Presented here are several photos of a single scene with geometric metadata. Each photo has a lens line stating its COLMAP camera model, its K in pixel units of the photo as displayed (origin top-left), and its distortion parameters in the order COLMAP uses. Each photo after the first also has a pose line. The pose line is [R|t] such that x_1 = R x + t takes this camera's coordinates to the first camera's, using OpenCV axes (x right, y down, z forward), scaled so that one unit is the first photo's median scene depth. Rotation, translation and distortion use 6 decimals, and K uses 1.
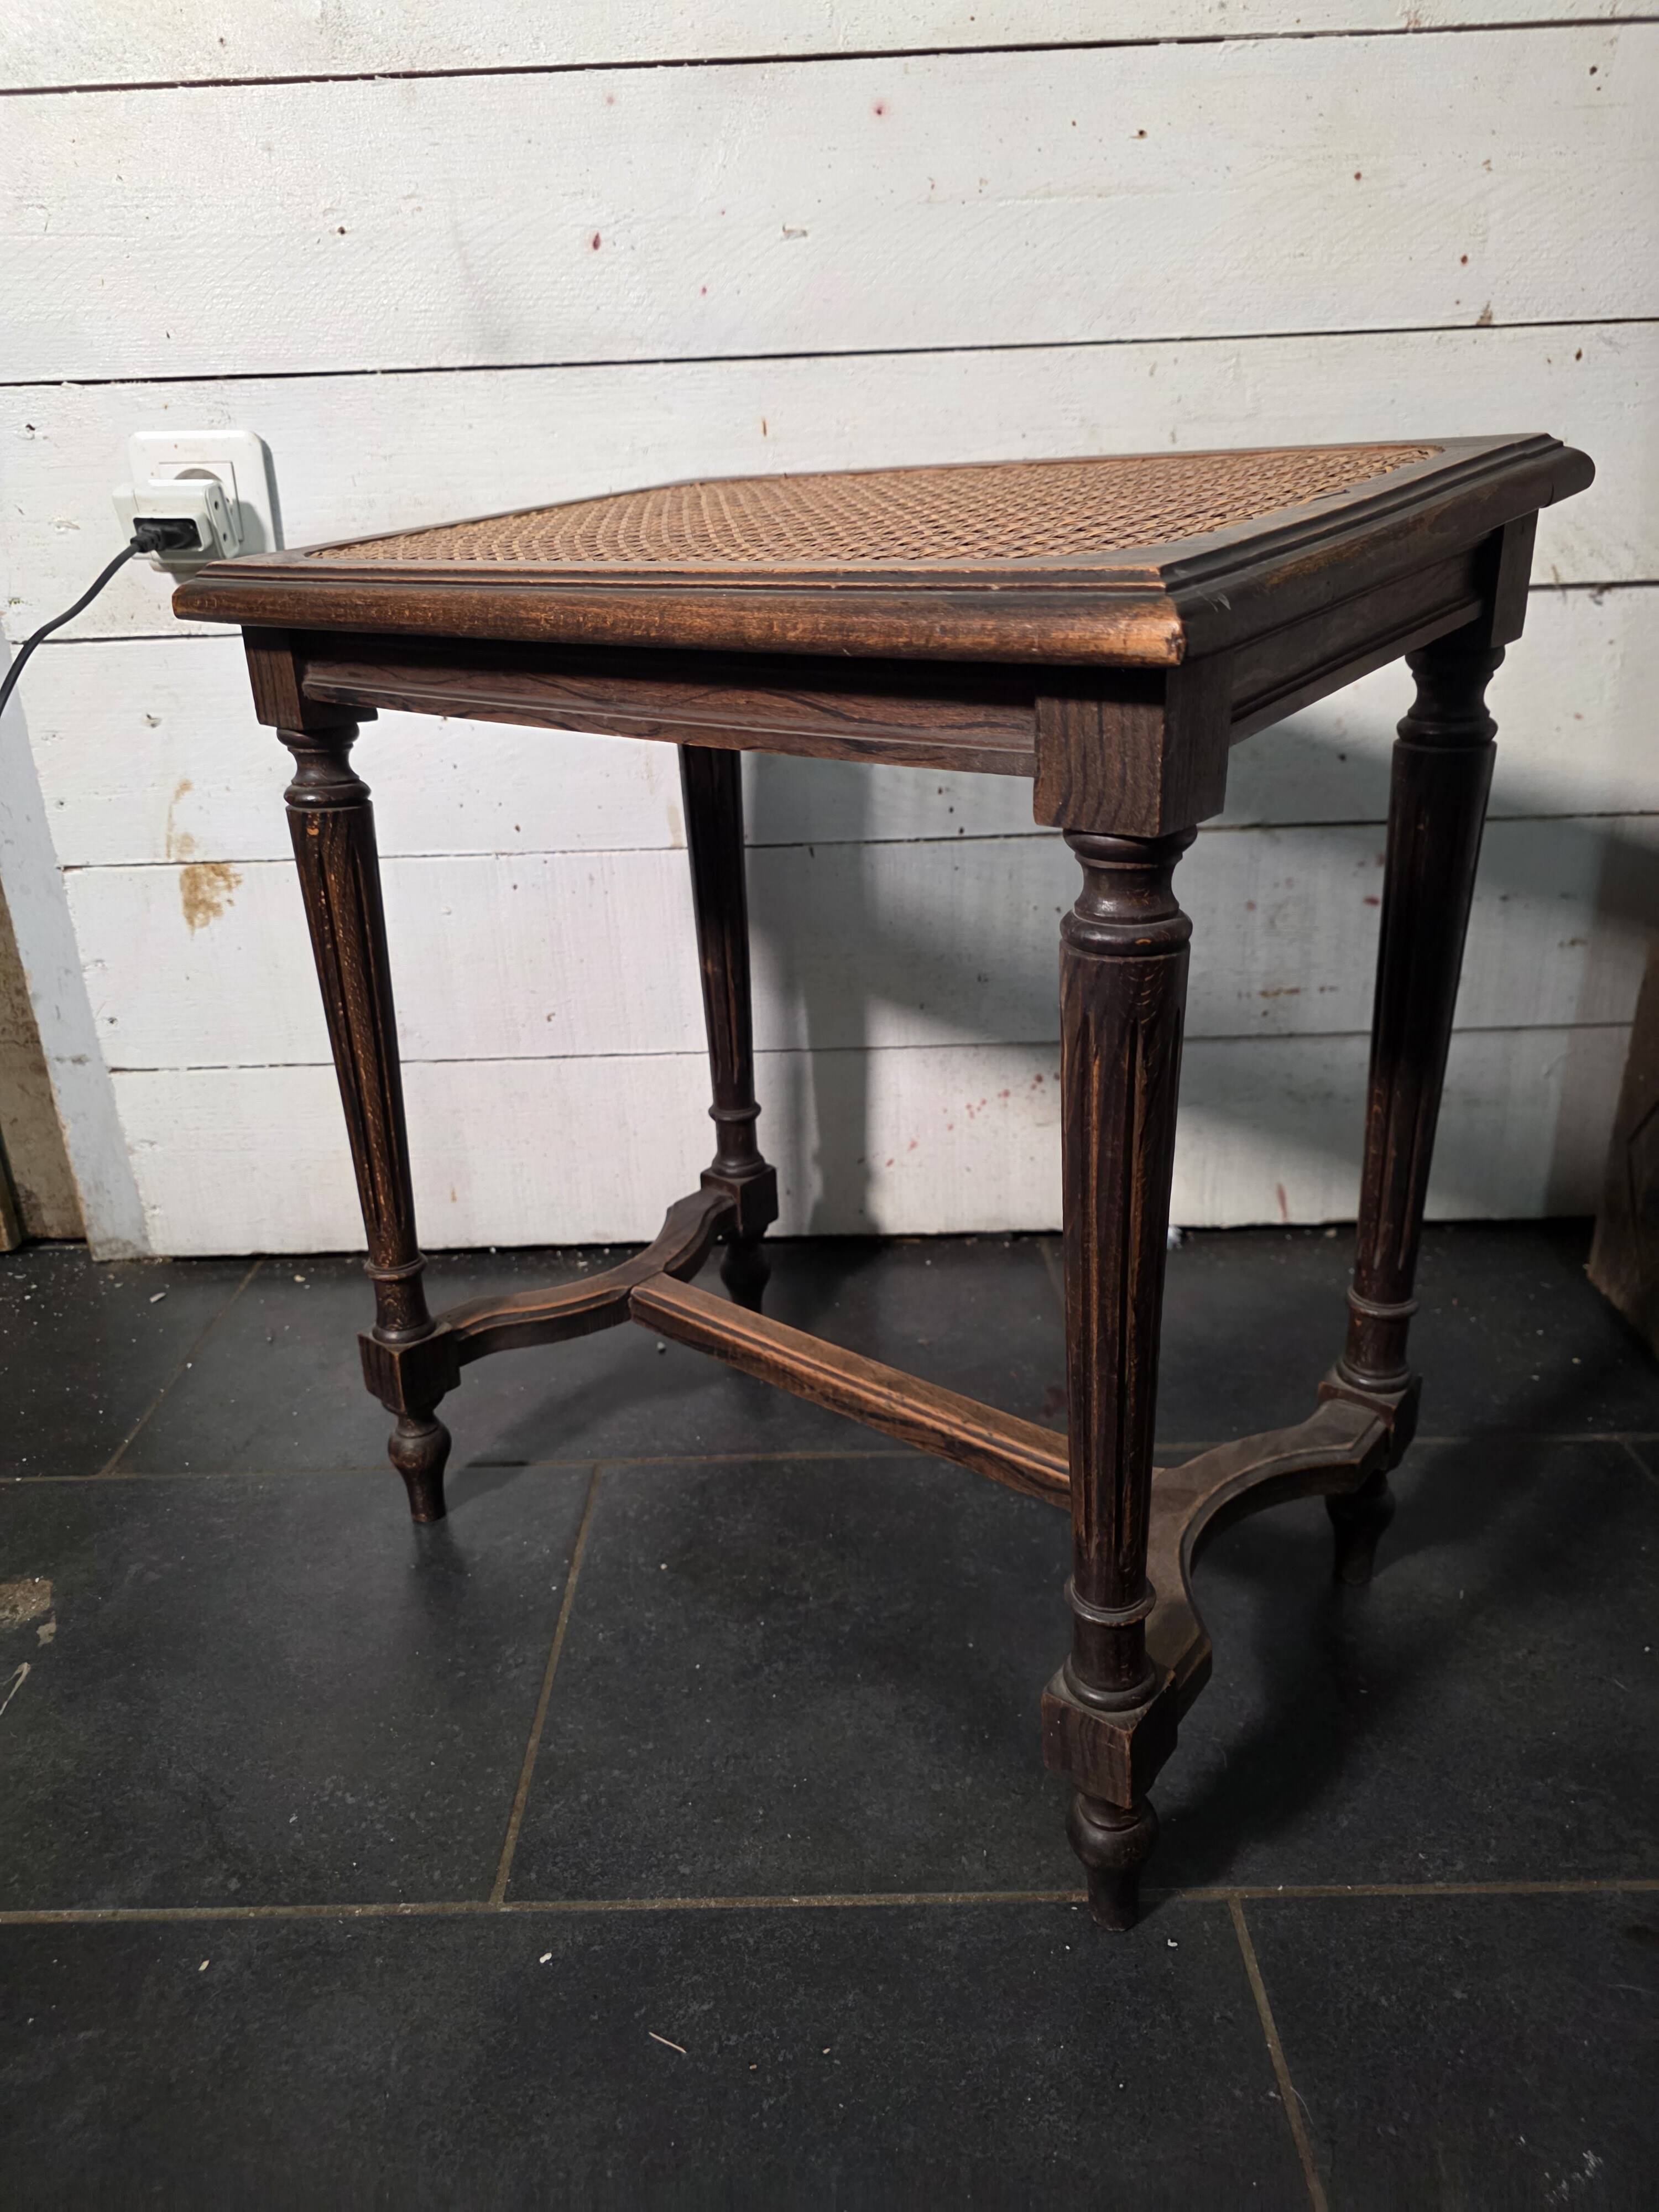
lens RADIAL K [[1548.2, 0, 811.9], [0, 1548.2, 1092.5], [0, 0, 1]] dist [0.025504, -0.019128]
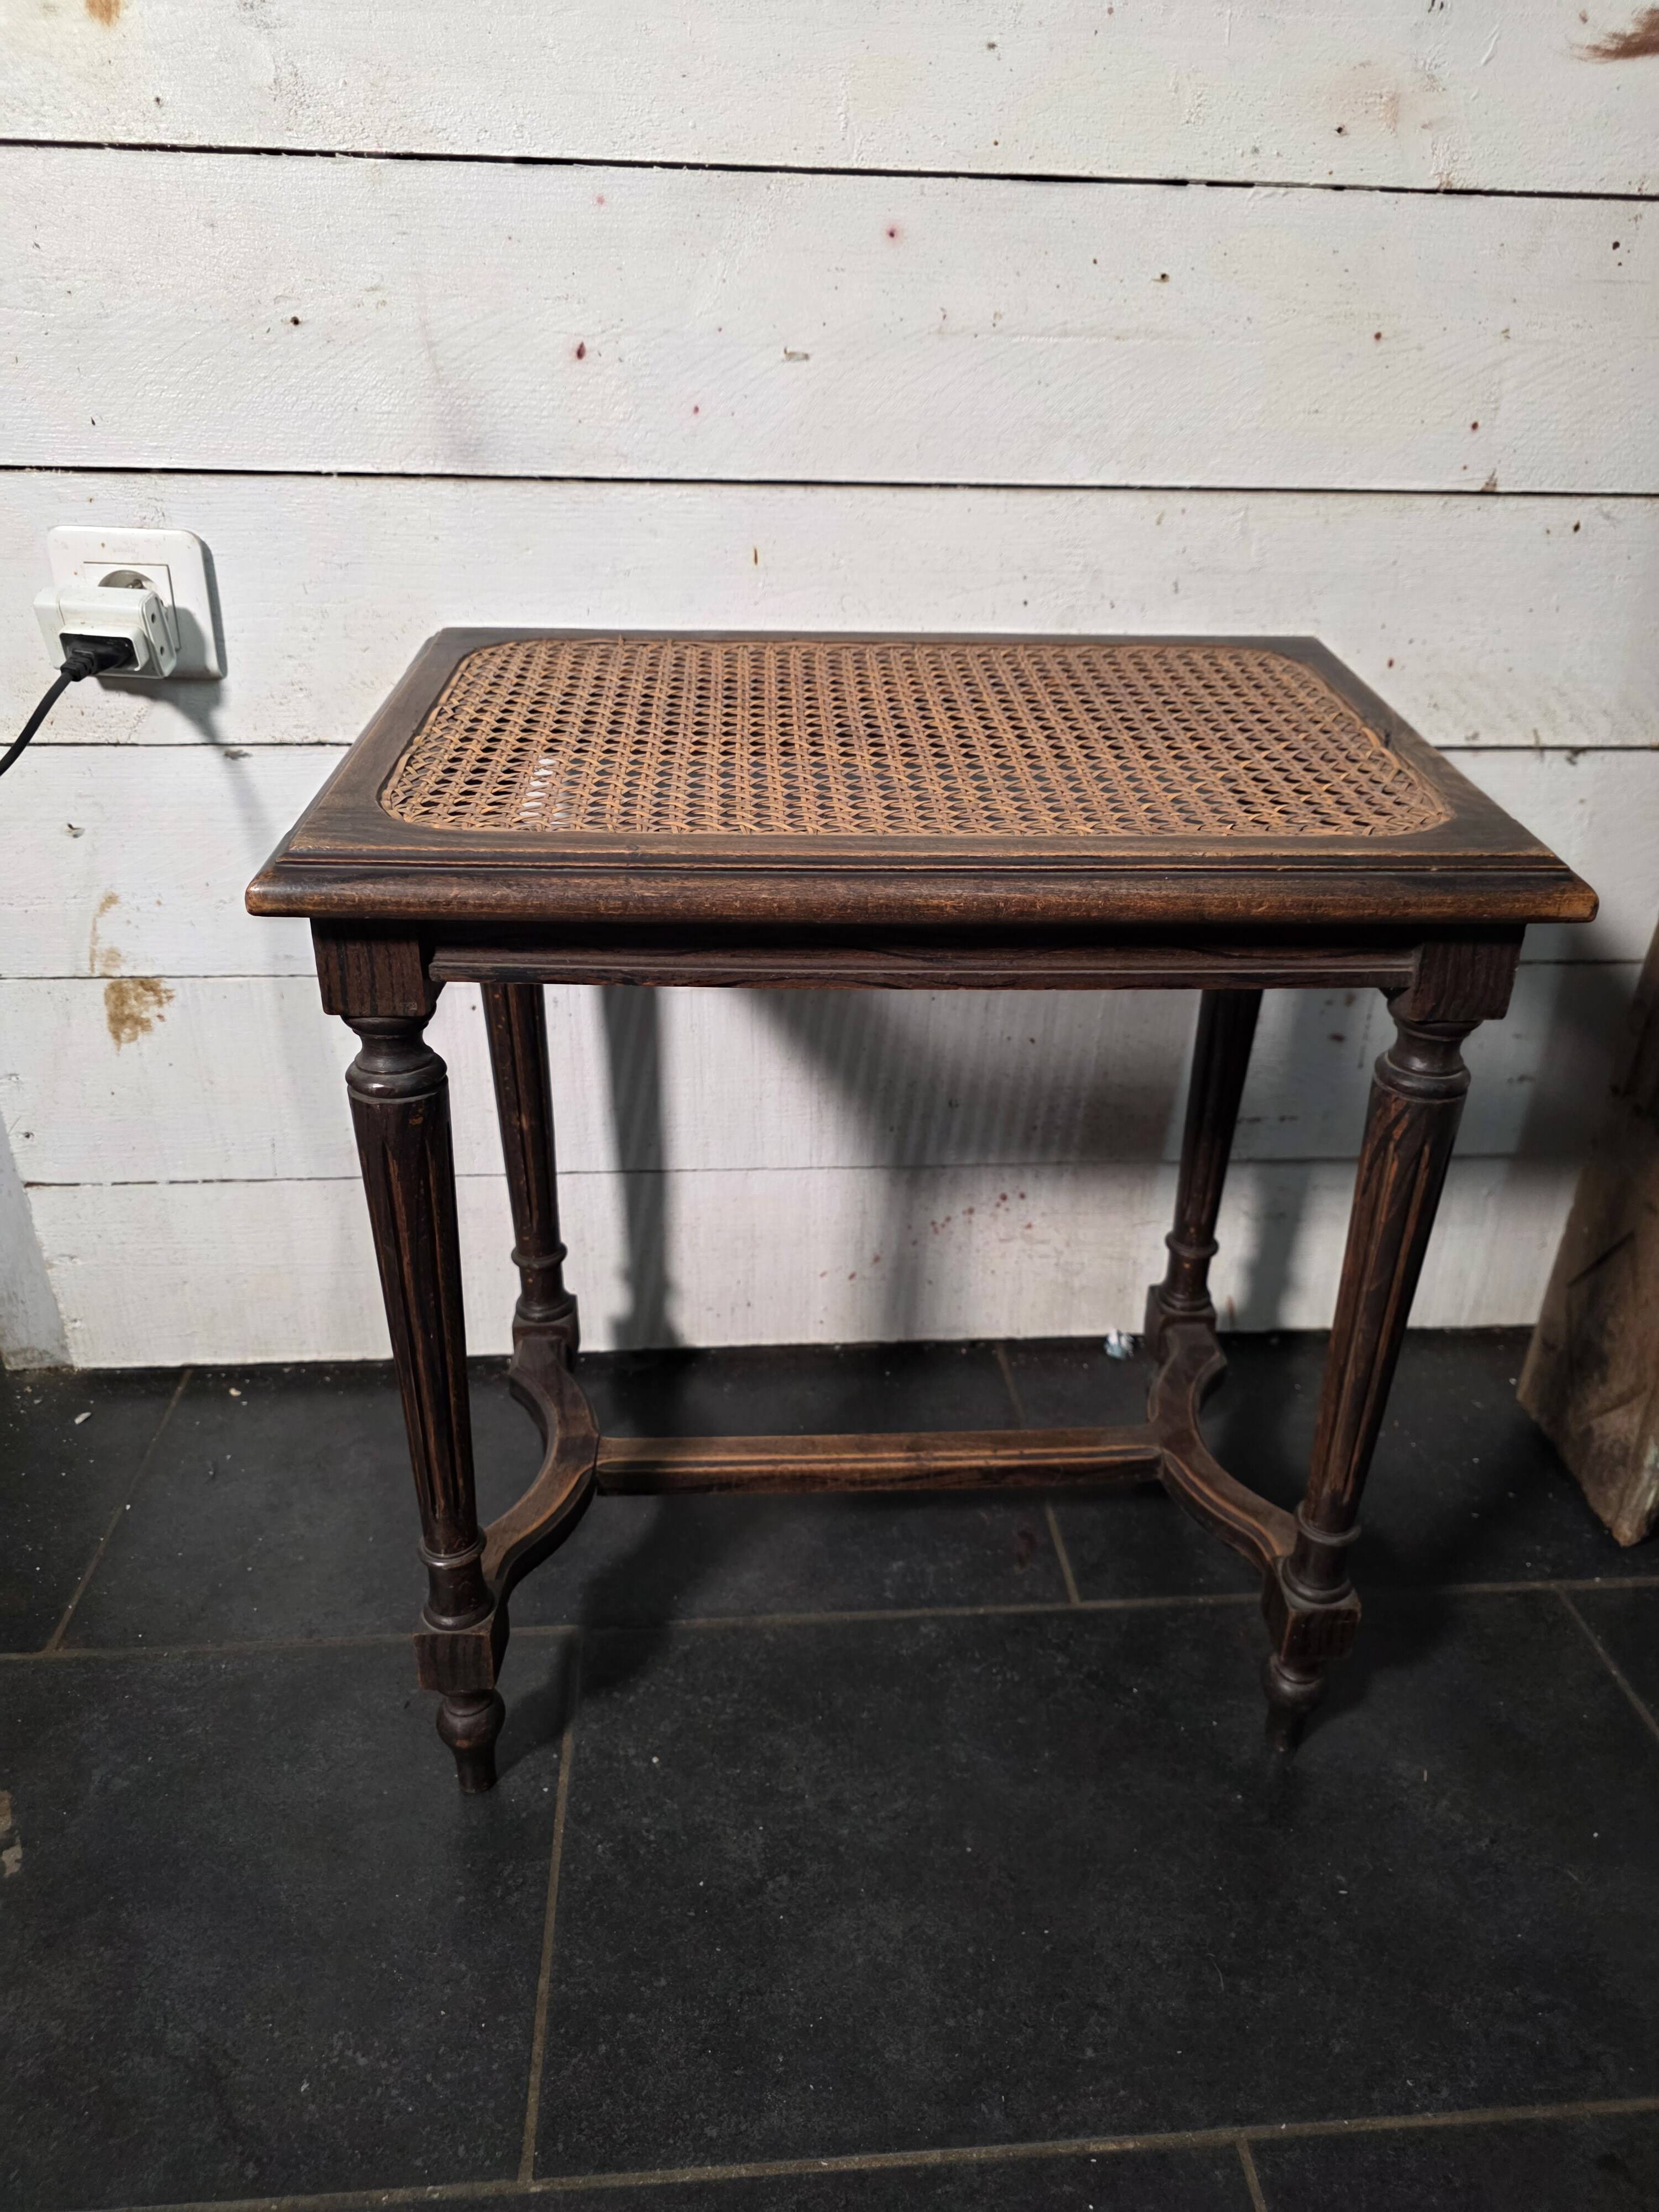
lens RADIAL K [[1546.8, 0, 834.2], [0, 1546.8, 1113.1], [0, 0, 1]] dist [0.015396, -0.008781]
pose [[0.994171, 0.008900, 0.107445, -0.088533], [-0.018410, 0.995964, 0.087848, -0.190371], [-0.106230, -0.089314, 0.990322, 0.036933]]
